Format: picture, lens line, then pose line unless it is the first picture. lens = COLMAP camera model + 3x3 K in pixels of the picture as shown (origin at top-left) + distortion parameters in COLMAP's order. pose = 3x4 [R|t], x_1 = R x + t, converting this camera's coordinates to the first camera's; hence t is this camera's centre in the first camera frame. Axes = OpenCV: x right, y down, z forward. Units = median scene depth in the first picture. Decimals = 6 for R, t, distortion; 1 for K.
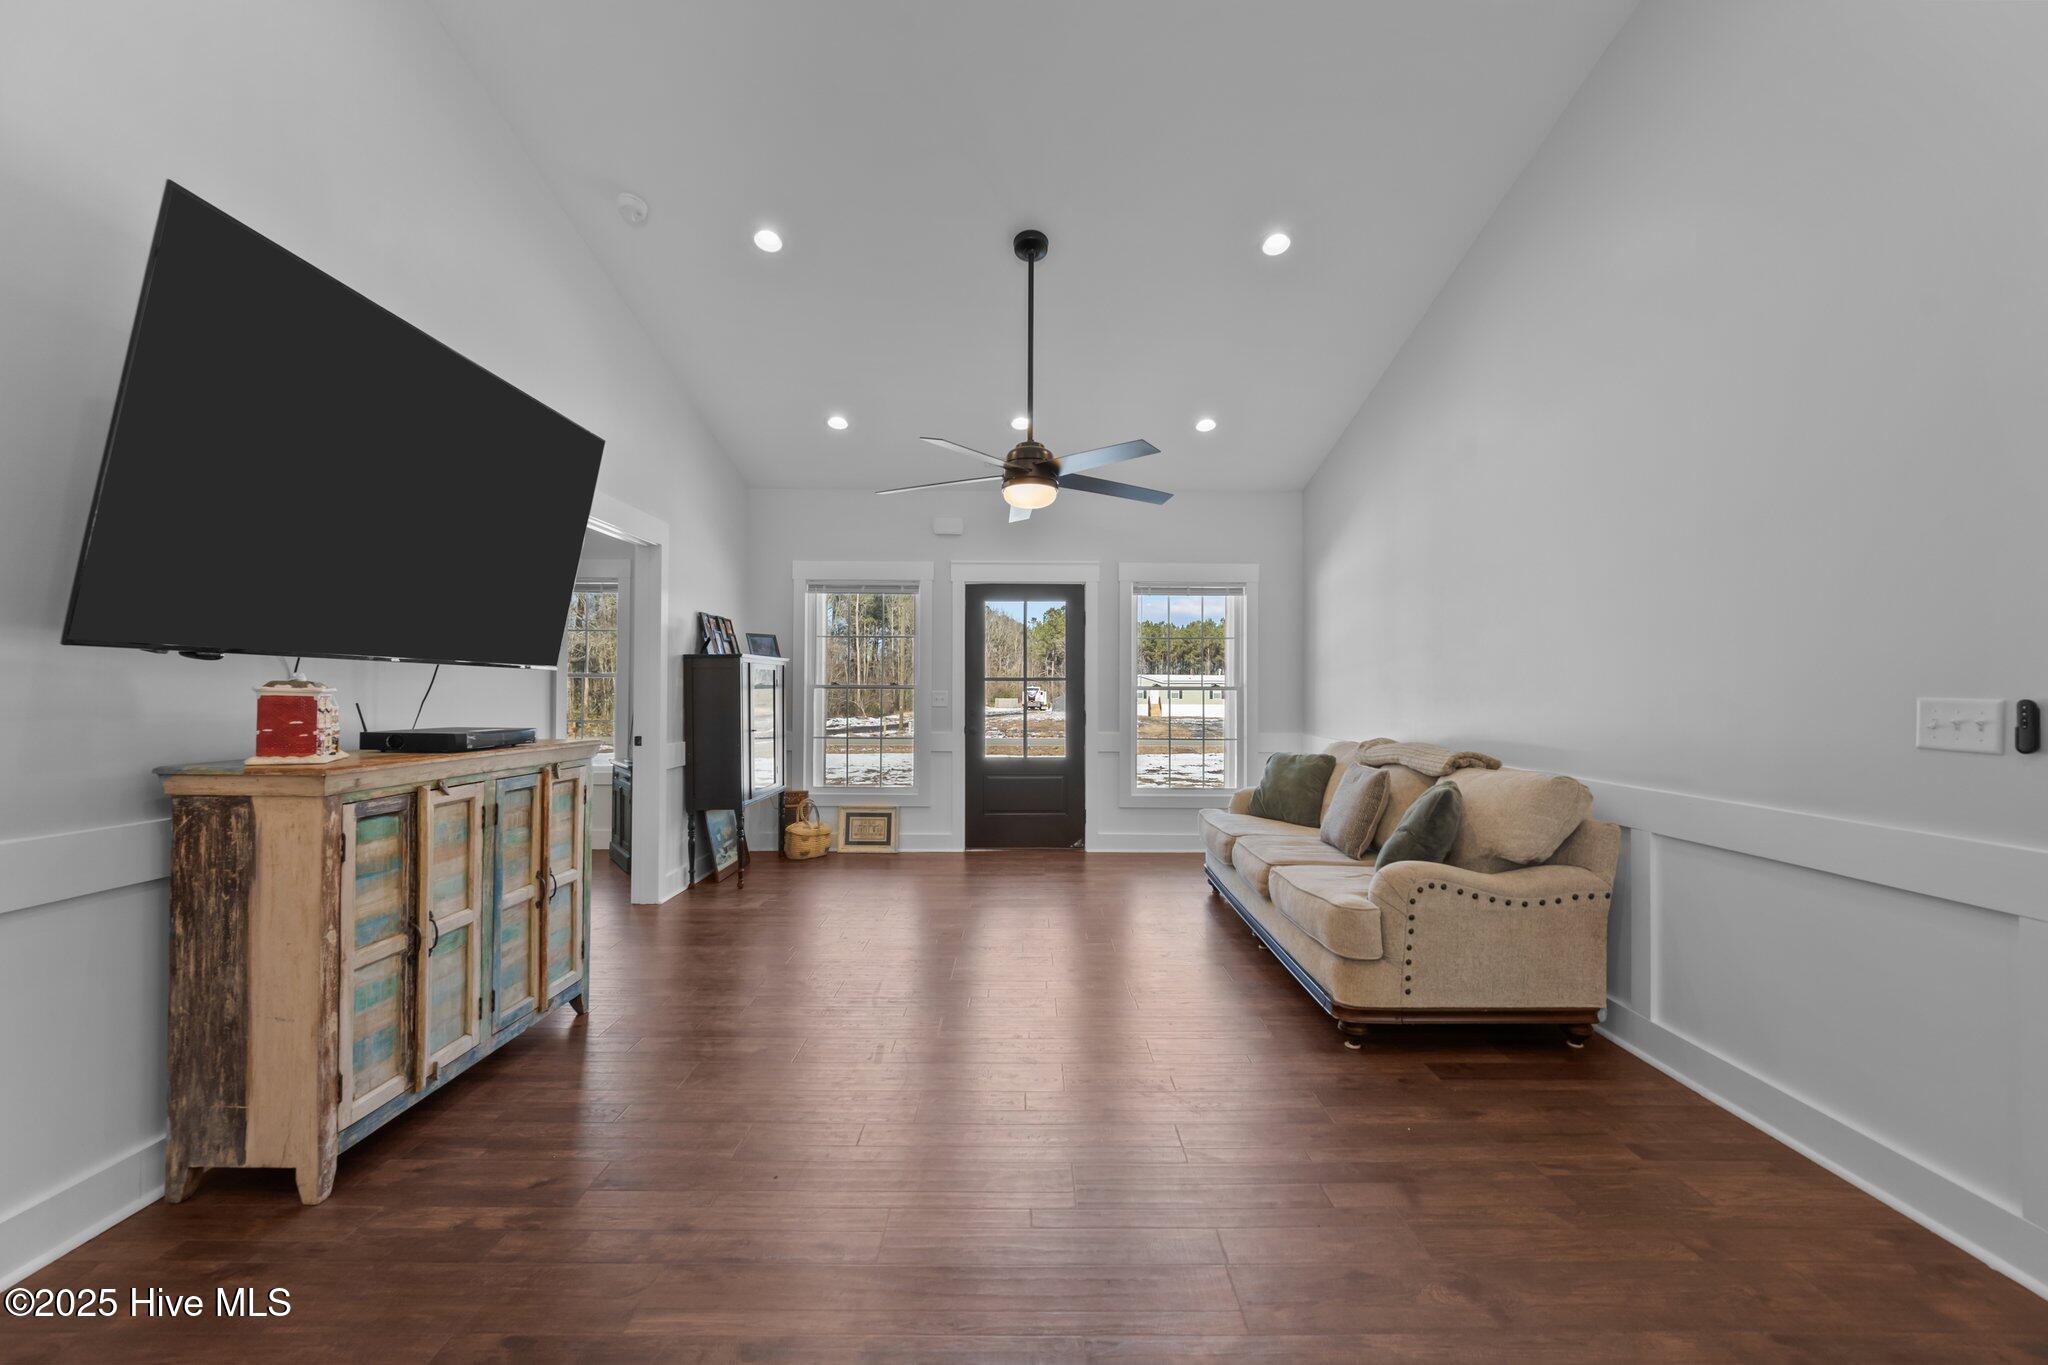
lens RADIAL K [[806.5, 0, 1025.3], [0, 806.5, 683.7], [0, 0, 1]] dist [-0.002427, 0.000659]
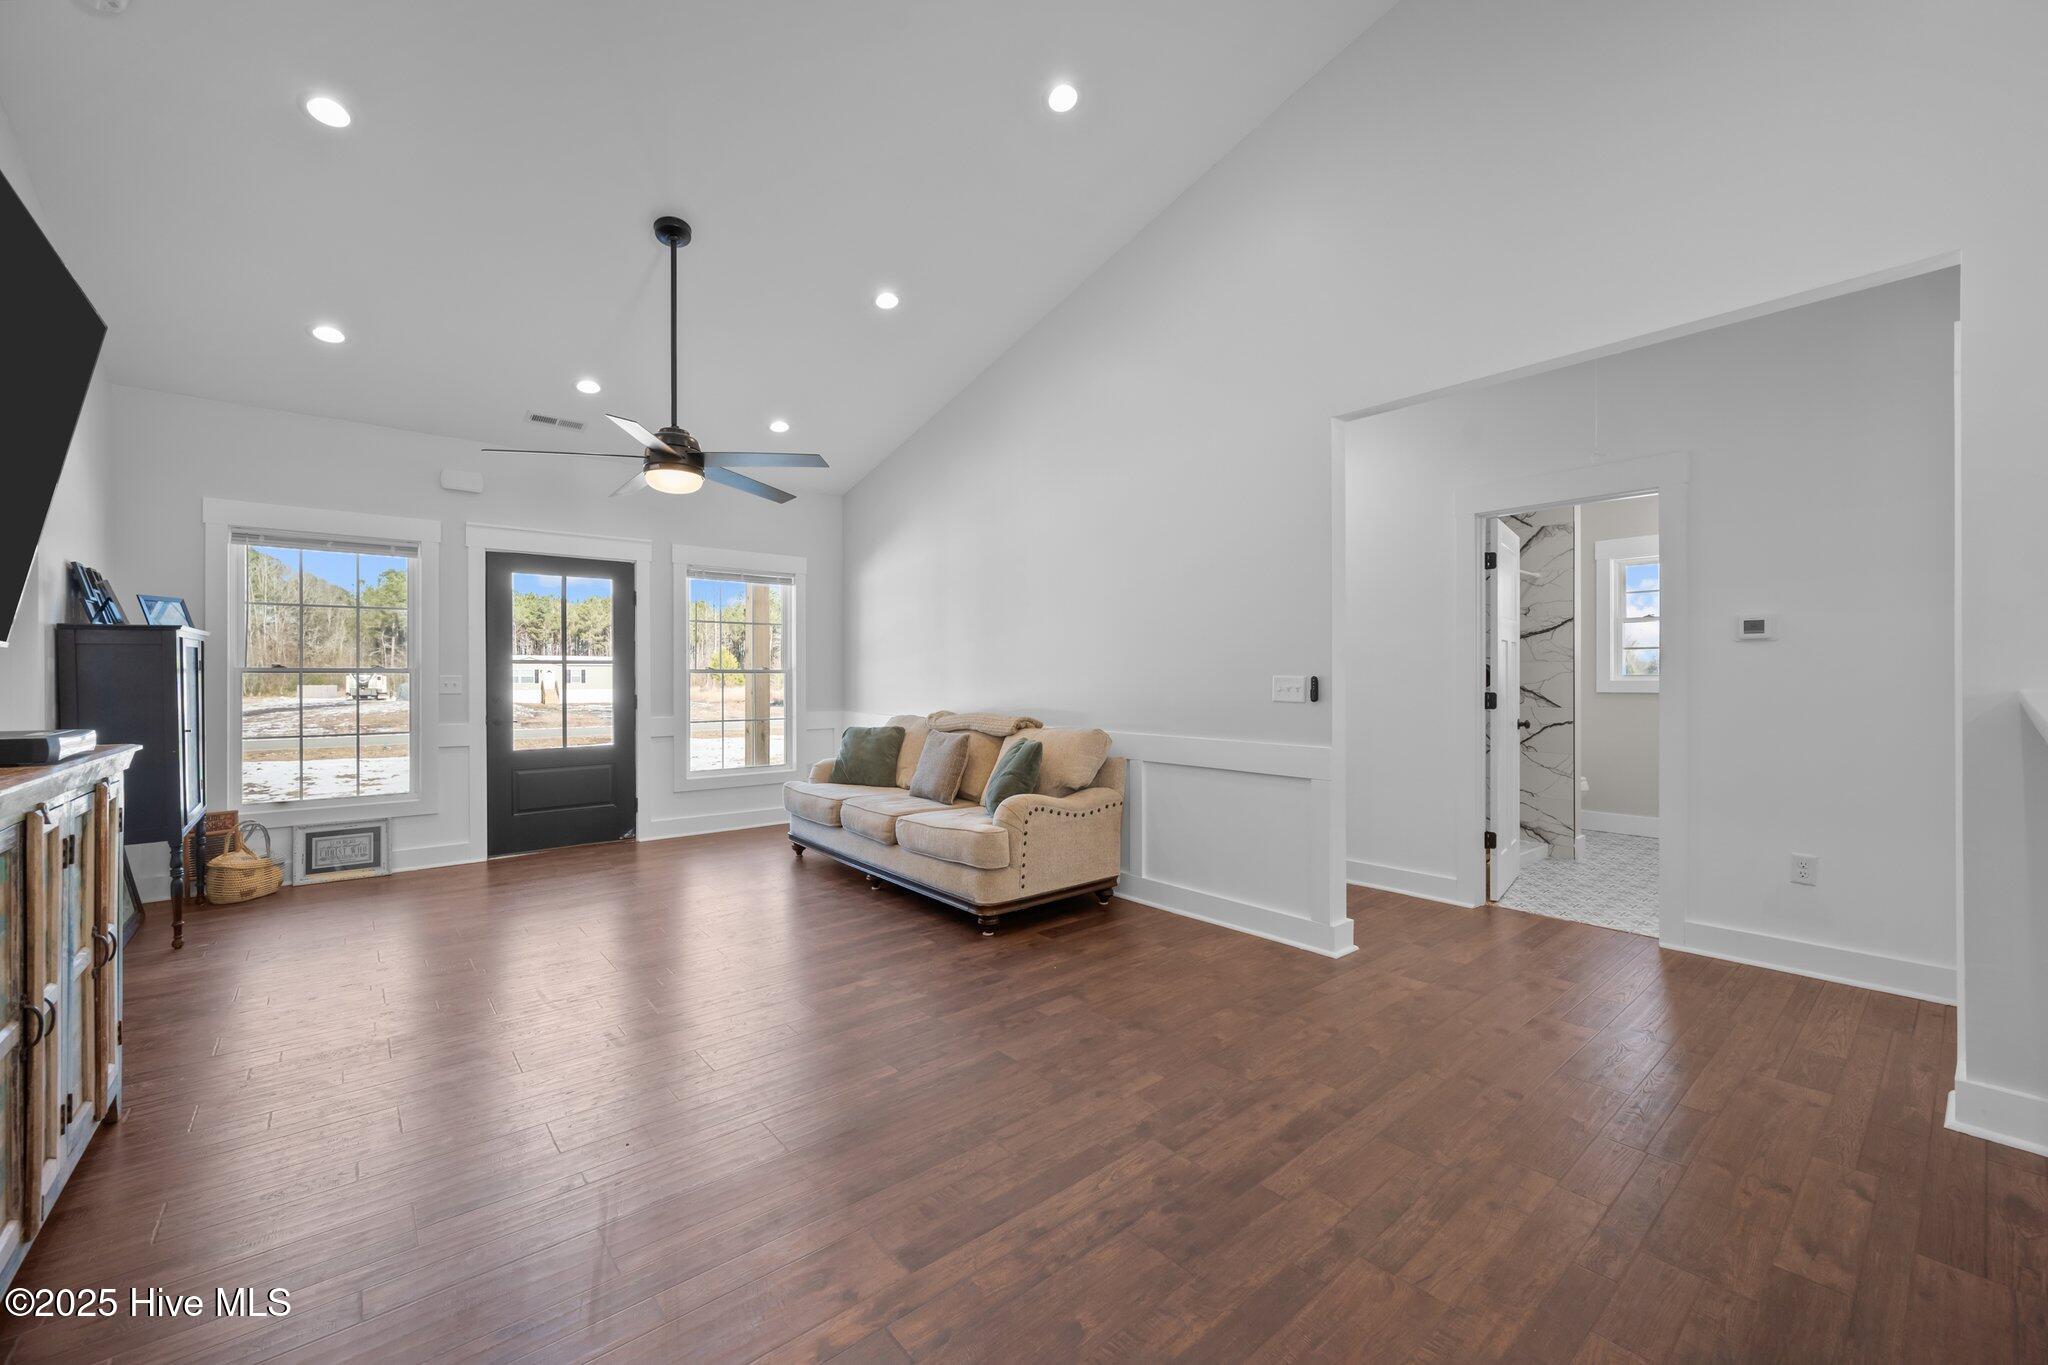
lens RADIAL K [[806.5, 0, 1031.5], [0, 806.5, 679.5], [0, 0, 1]] dist [-0.002427, 0.000659]
pose [[0.766696, -0.008559, 0.641953, -0.307502], [-0.001785, 0.999879, 0.015464, -0.001475], [-0.642008, -0.013002, 0.766588, -0.065143]]
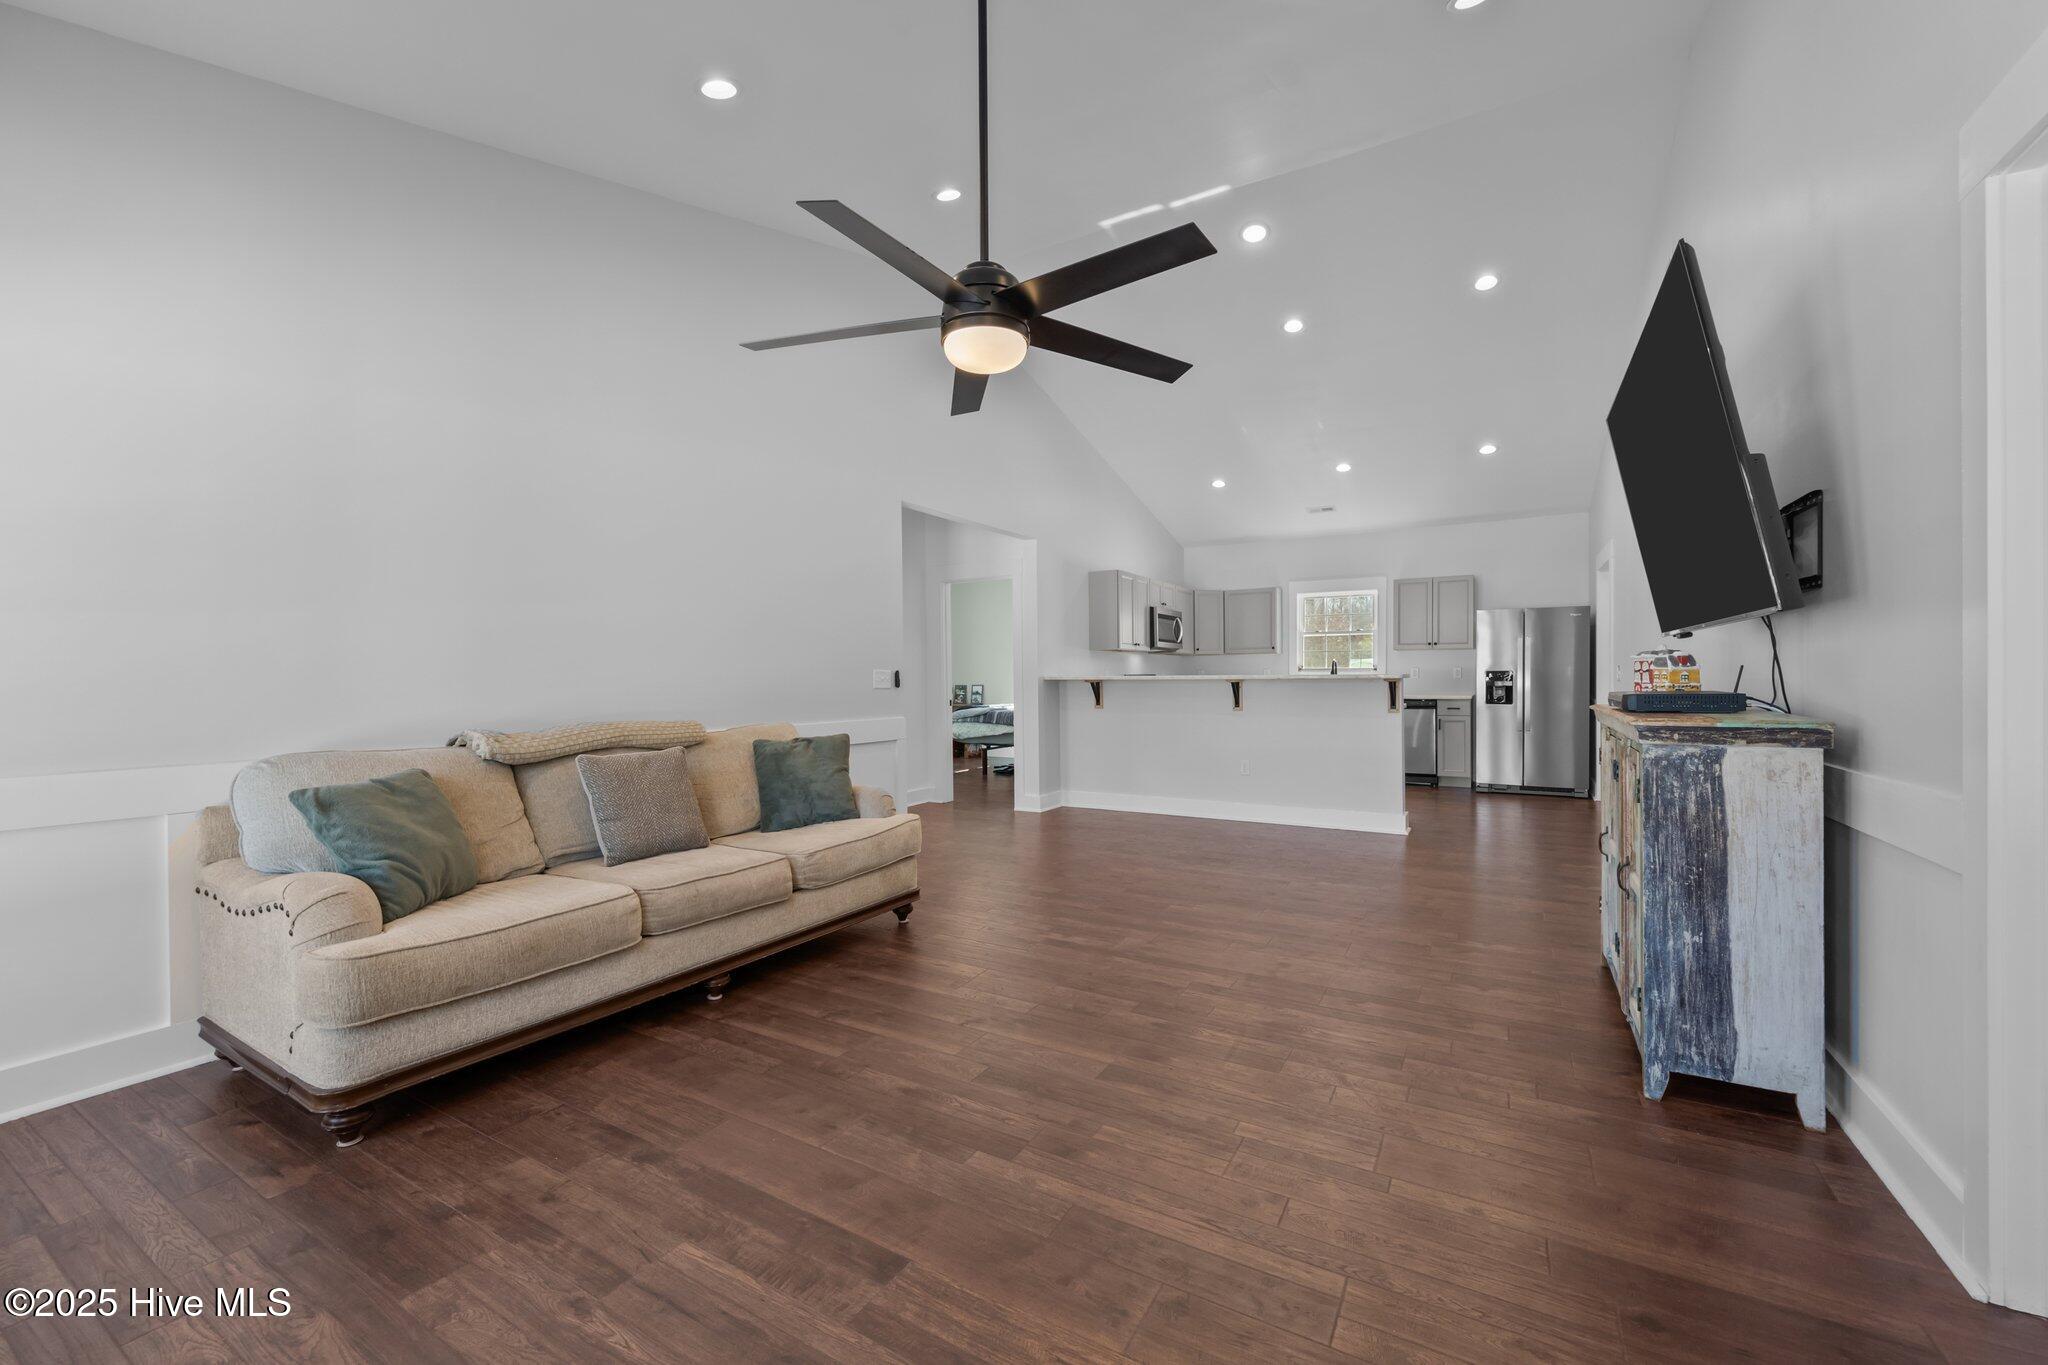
lens RADIAL K [[806.5, 0, 1015.0], [0, 806.5, 683.1], [0, 0, 1]] dist [-0.002427, 0.000659]
pose [[-0.851225, -0.000589, 0.524801, -0.362860], [-0.000767, 1.000000, -0.000122, 0.031225], [-0.524801, -0.000506, -0.851225, 1.557461]]
